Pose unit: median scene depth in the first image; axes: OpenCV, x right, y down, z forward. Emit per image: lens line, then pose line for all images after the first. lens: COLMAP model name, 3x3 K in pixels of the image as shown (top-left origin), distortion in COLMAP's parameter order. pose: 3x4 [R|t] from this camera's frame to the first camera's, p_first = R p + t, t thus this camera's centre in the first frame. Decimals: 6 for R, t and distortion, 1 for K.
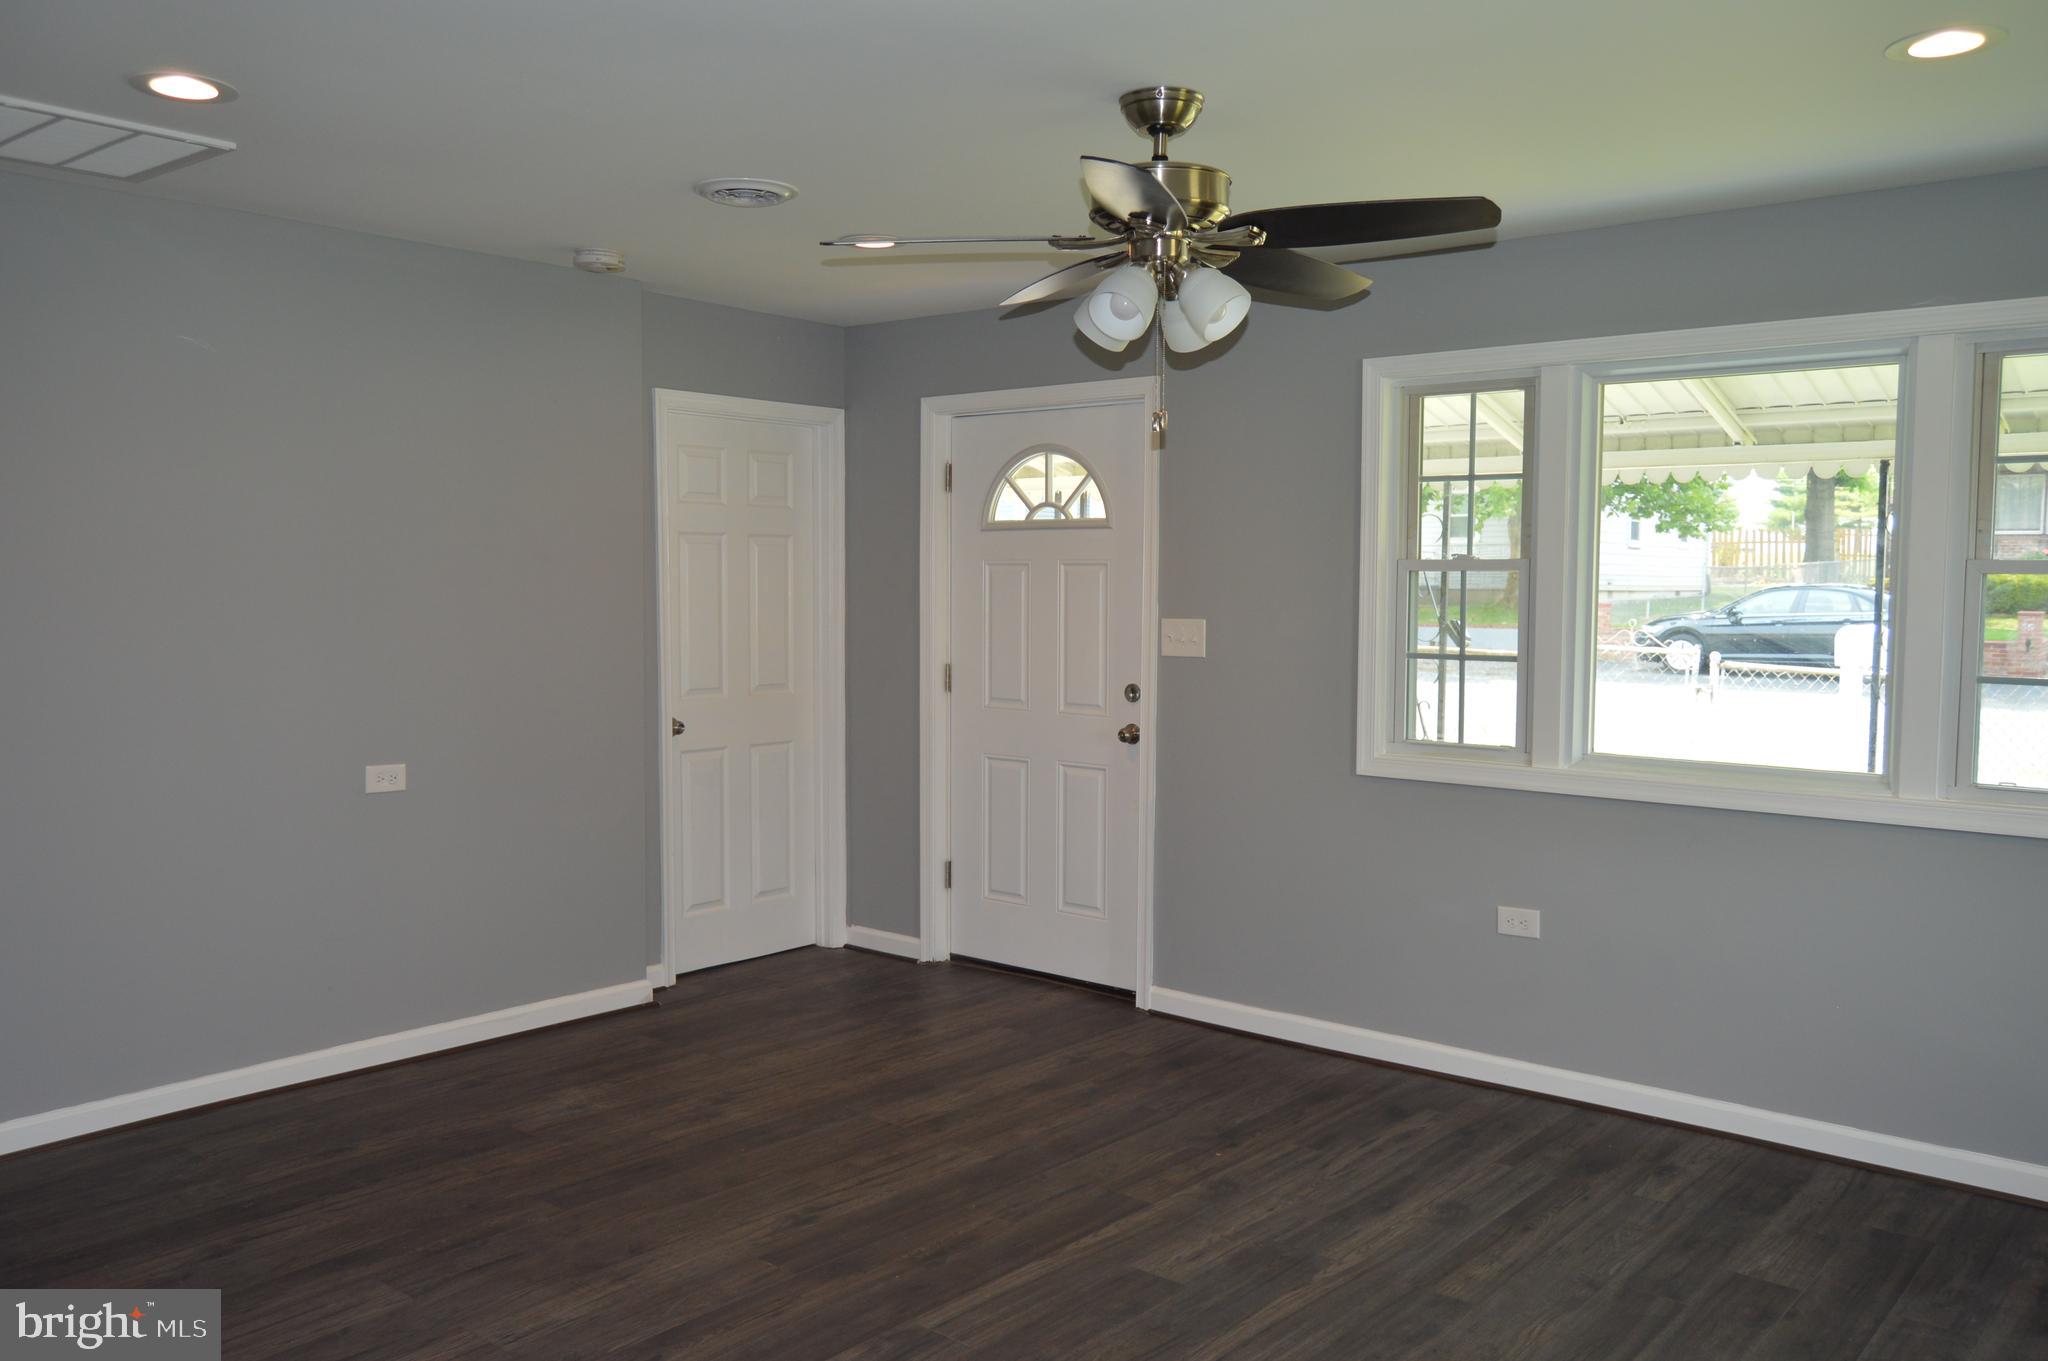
lens RADIAL K [[1608.0, 0, 1031.4], [0, 1608.0, 684.8], [0, 0, 1]] dist [-0.010474, 0.001614]
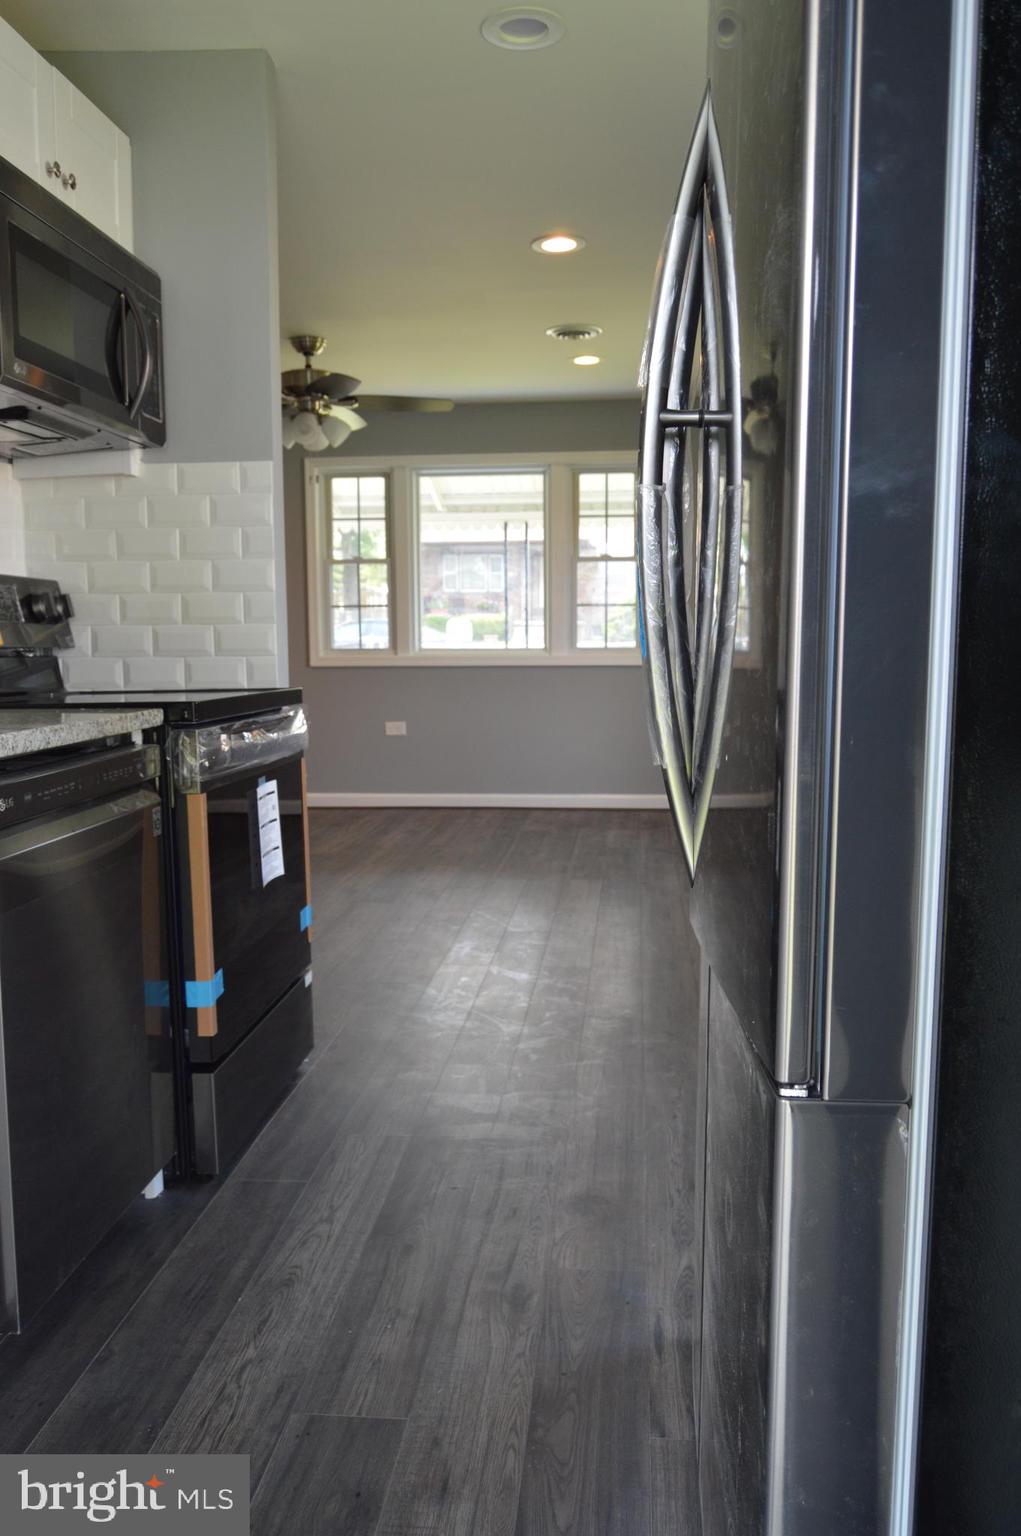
lens RADIAL K [[1231.8, 0, 516.2], [0, 1231.8, 766.4], [0, 0, 1]] dist [-0.008117, -0.004810]
pose [[0.824140, -0.072708, 0.561700, -0.492851], [0.049504, 0.997178, 0.056445, 0.113717], [-0.564219, -0.018712, 0.825413, -0.449957]]
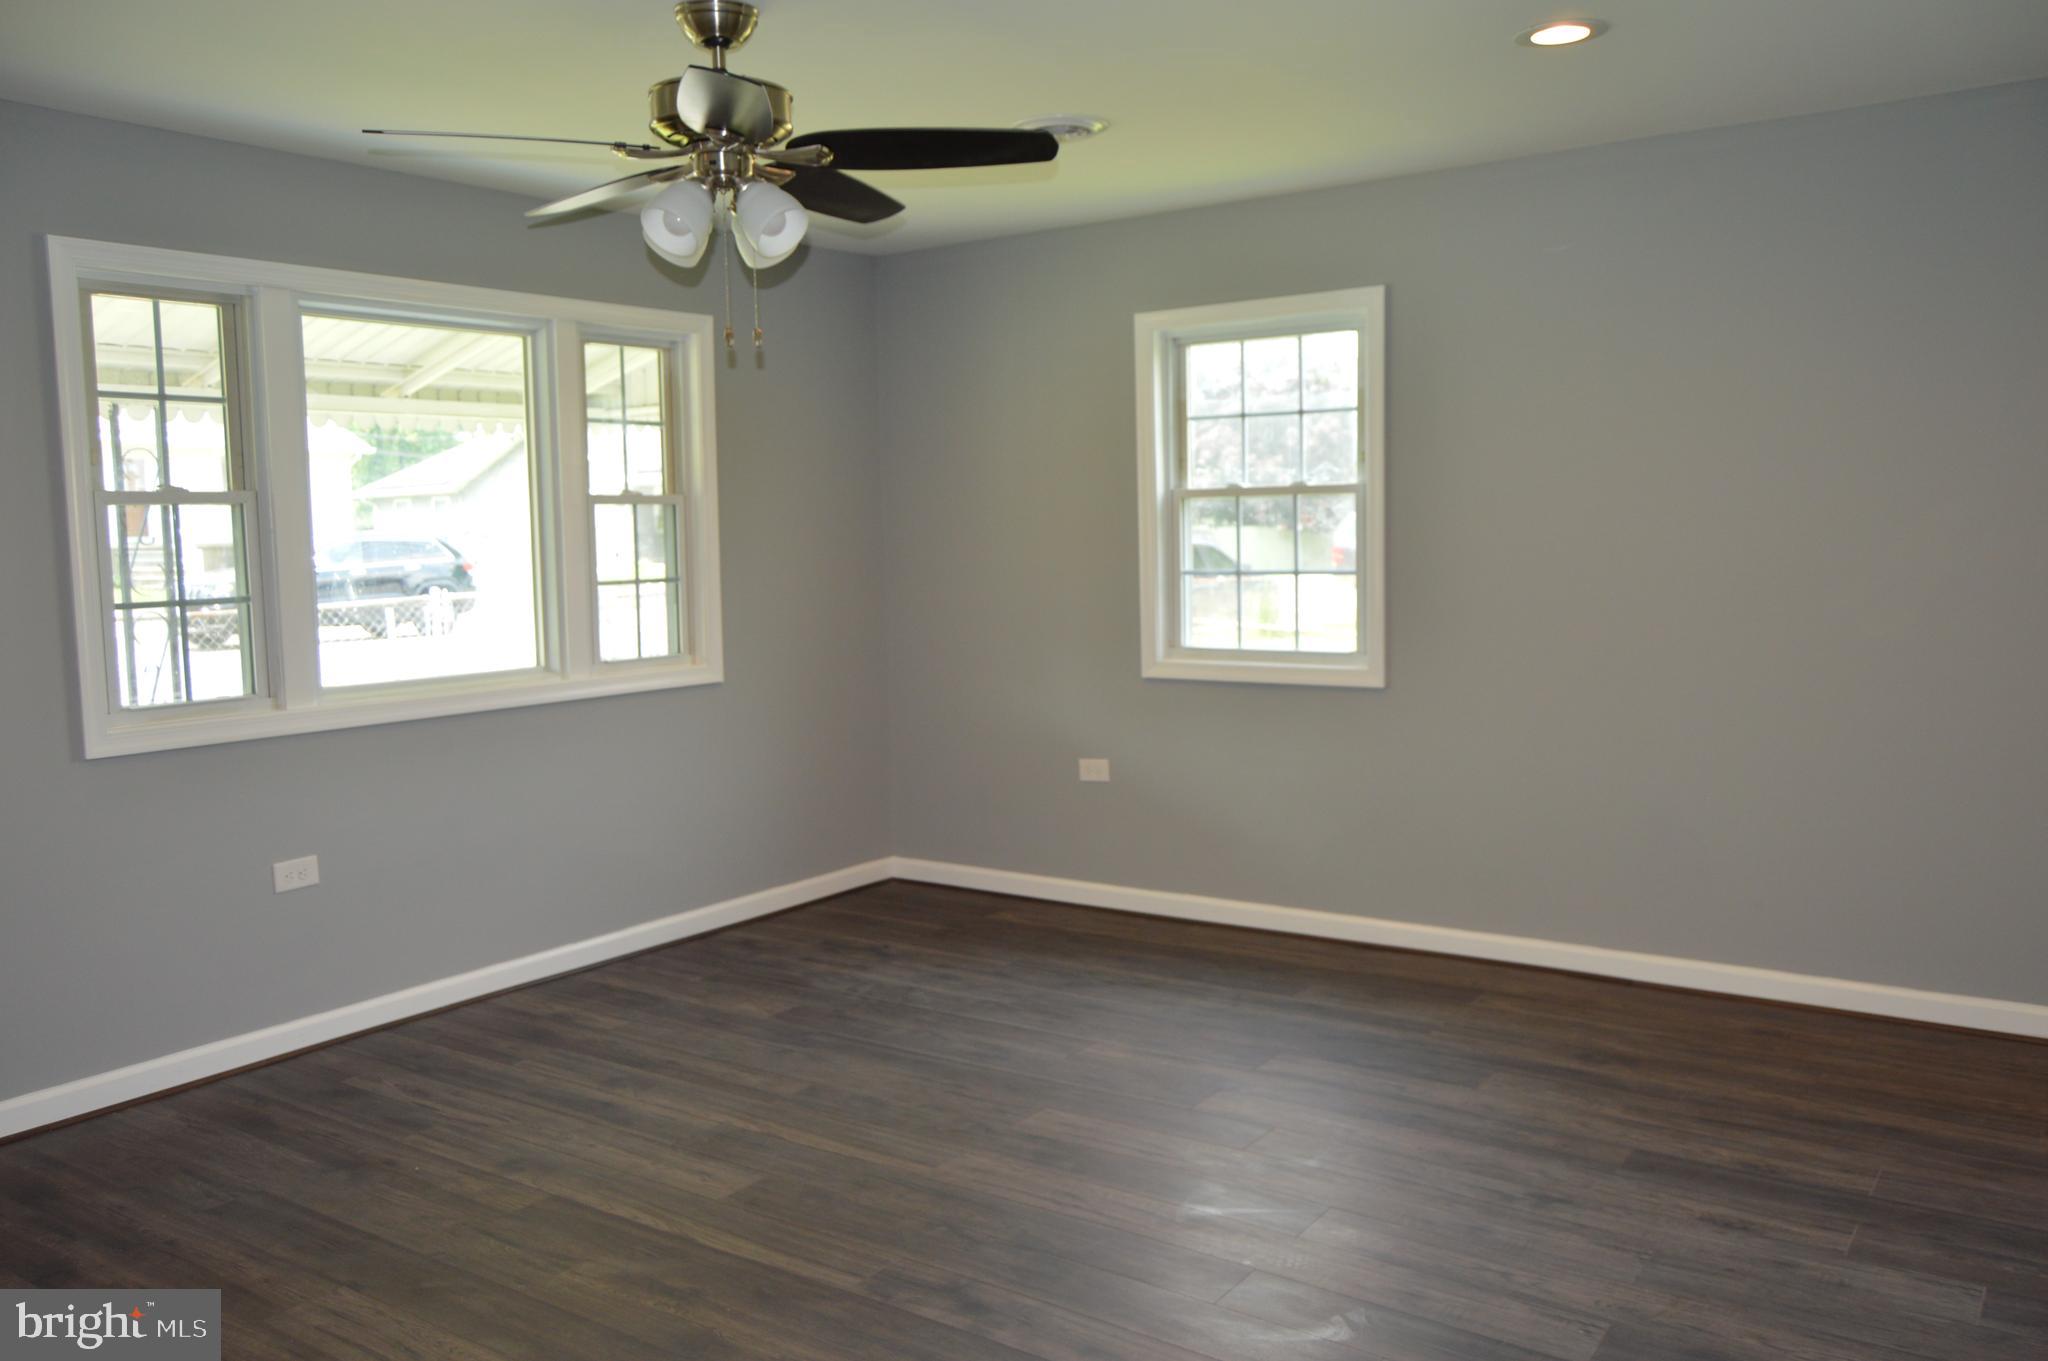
lens RADIAL K [[1608.0, 0, 1007.3], [0, 1608.0, 686.0], [0, 0, 1]] dist [-0.010474, 0.001614]
pose [[-0.071246, -0.104677, 0.991951, -0.660819], [0.085513, 0.990176, 0.110632, -0.031921], [-0.993786, 0.092707, -0.061595, 0.633086]]
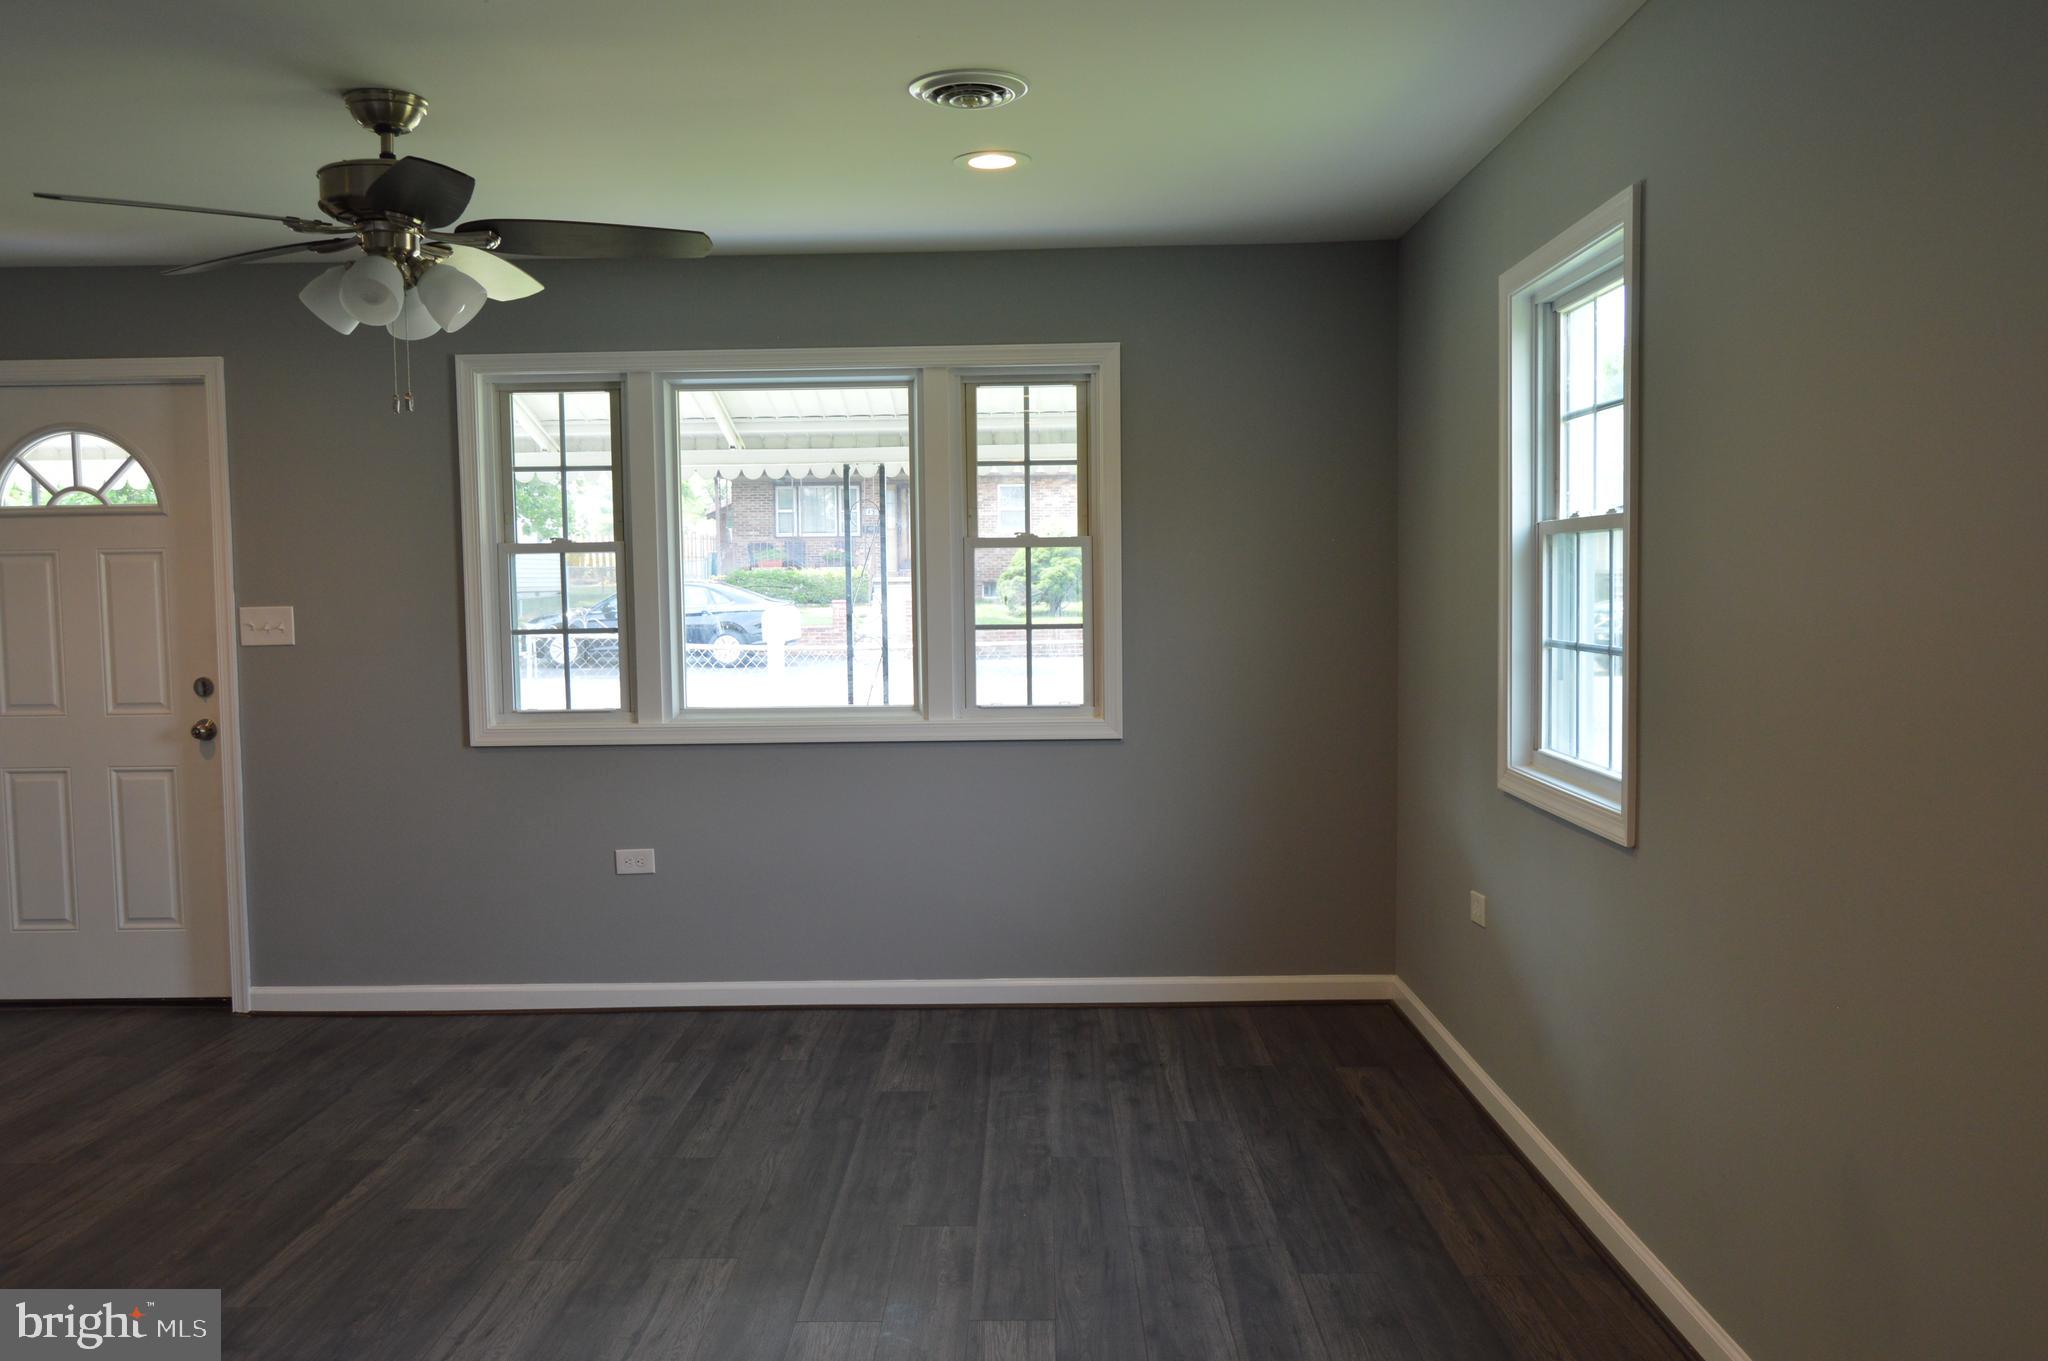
lens RADIAL K [[1608.0, 0, 1014.6], [0, 1608.0, 689.1], [0, 0, 1]] dist [-0.010474, 0.001614]
pose [[0.773825, -0.059849, 0.630565, -0.199066], [0.060278, 0.997966, 0.020748, 0.018740], [-0.630524, 0.021954, 0.775859, -0.052717]]
